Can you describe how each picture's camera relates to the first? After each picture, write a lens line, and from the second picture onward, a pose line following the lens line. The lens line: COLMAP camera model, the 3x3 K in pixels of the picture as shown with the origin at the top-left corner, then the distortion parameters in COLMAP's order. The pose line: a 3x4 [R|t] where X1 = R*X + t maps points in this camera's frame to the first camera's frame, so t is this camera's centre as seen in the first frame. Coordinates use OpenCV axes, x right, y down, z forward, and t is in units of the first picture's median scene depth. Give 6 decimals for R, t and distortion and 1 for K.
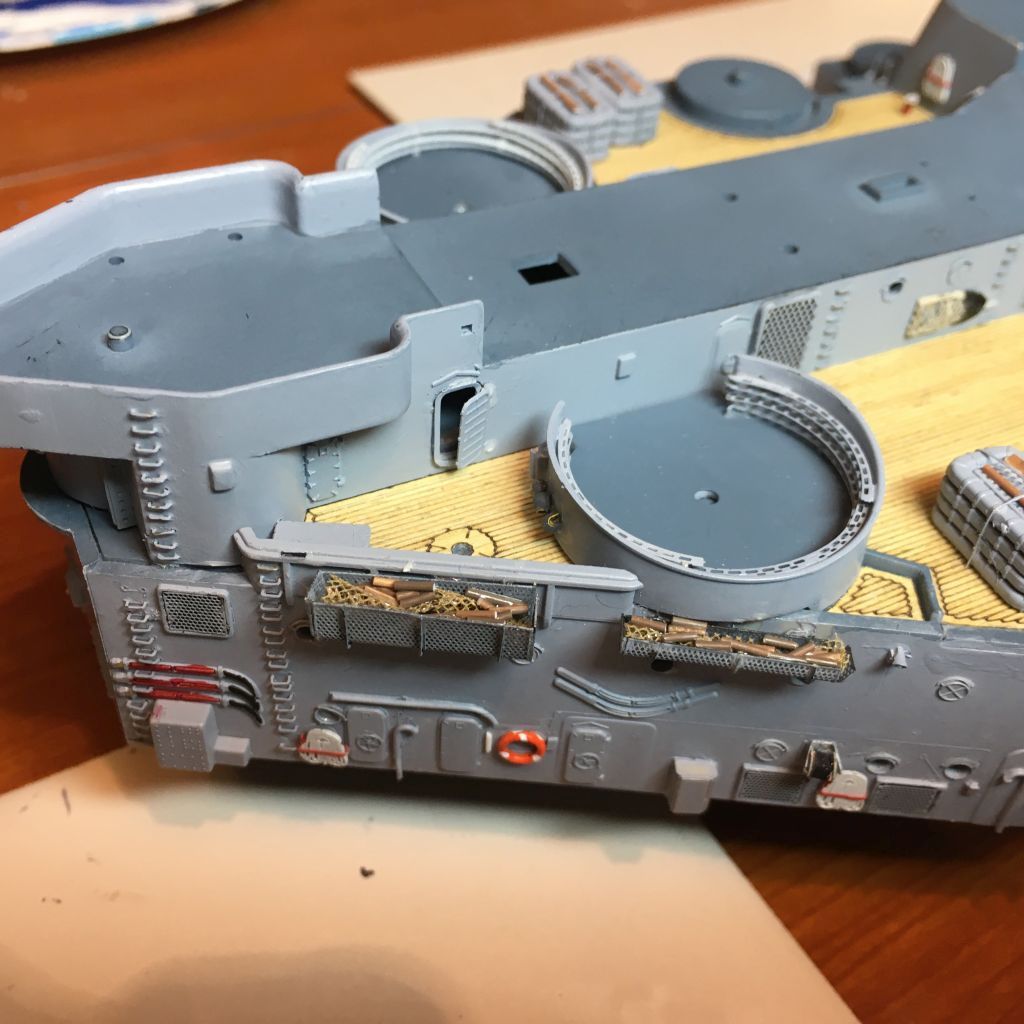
lens RADIAL K [[1219.3, 0, 512.0], [0, 1219.3, 512.0], [0, 0, 1]] dist [0.025810, 0.009430]
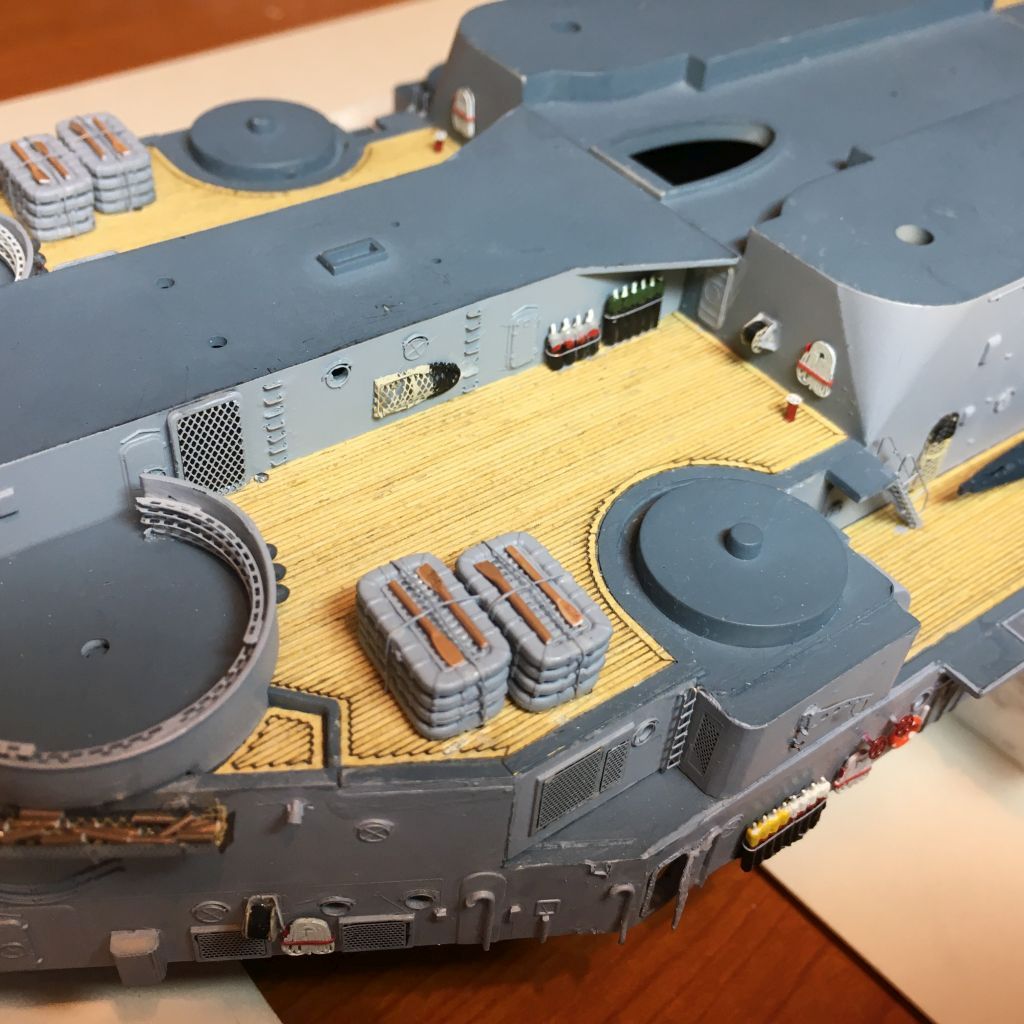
lens RADIAL K [[1219.3, 0, 512.0], [0, 1219.3, 512.0], [0, 0, 1]] dist [0.025810, 0.009430]
pose [[0.986171, -0.109522, 0.124382, 0.350532], [0.107044, 0.993902, 0.026459, -0.099717], [-0.126522, -0.012778, 0.991882, 0.074301]]
